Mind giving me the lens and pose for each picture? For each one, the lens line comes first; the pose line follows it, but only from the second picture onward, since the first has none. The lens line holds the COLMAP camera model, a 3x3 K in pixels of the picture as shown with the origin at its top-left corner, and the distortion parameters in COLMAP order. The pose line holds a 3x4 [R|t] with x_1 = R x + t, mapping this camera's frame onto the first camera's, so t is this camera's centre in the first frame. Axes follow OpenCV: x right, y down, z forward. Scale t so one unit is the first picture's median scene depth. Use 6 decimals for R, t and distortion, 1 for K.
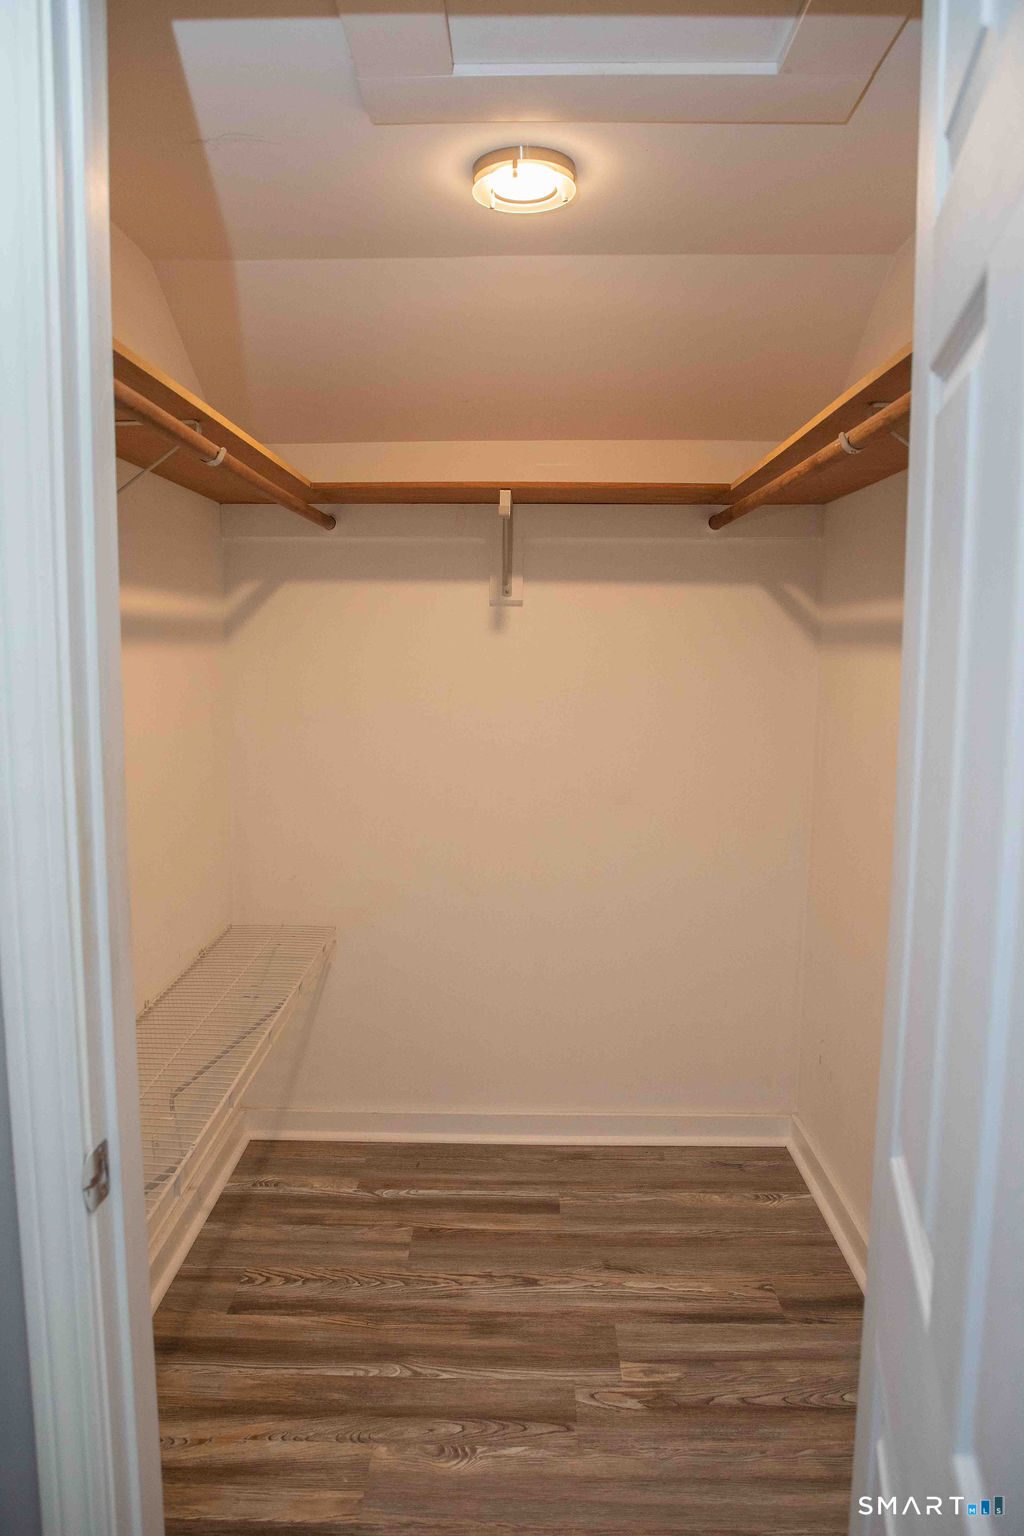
lens RADIAL K [[1049.5, 0, 520.2], [0, 1049.5, 768.2], [0, 0, 1]] dist [-0.072933, 0.032255]
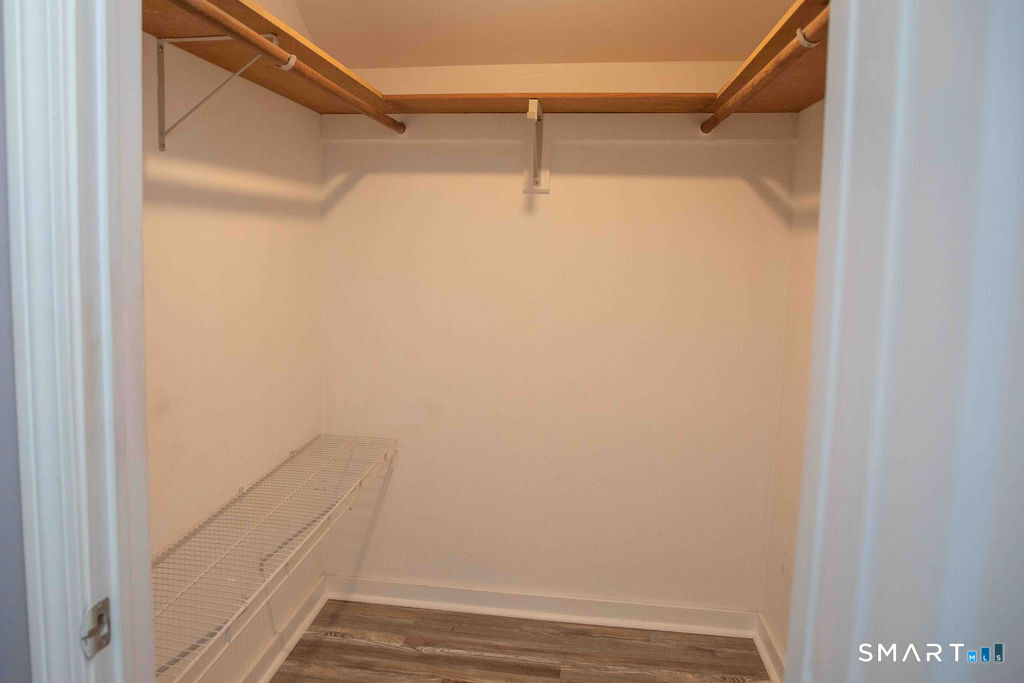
lens RADIAL K [[721.5, 0, 514.5], [0, 721.5, 335.6], [0, 0, 1]] dist [-0.074734, 0.038226]
pose [[0.990022, 0.030432, -0.137590, 0.089091], [-0.032119, 0.999433, -0.010058, 0.028001], [0.137206, 0.014377, 0.990438, 0.139762]]
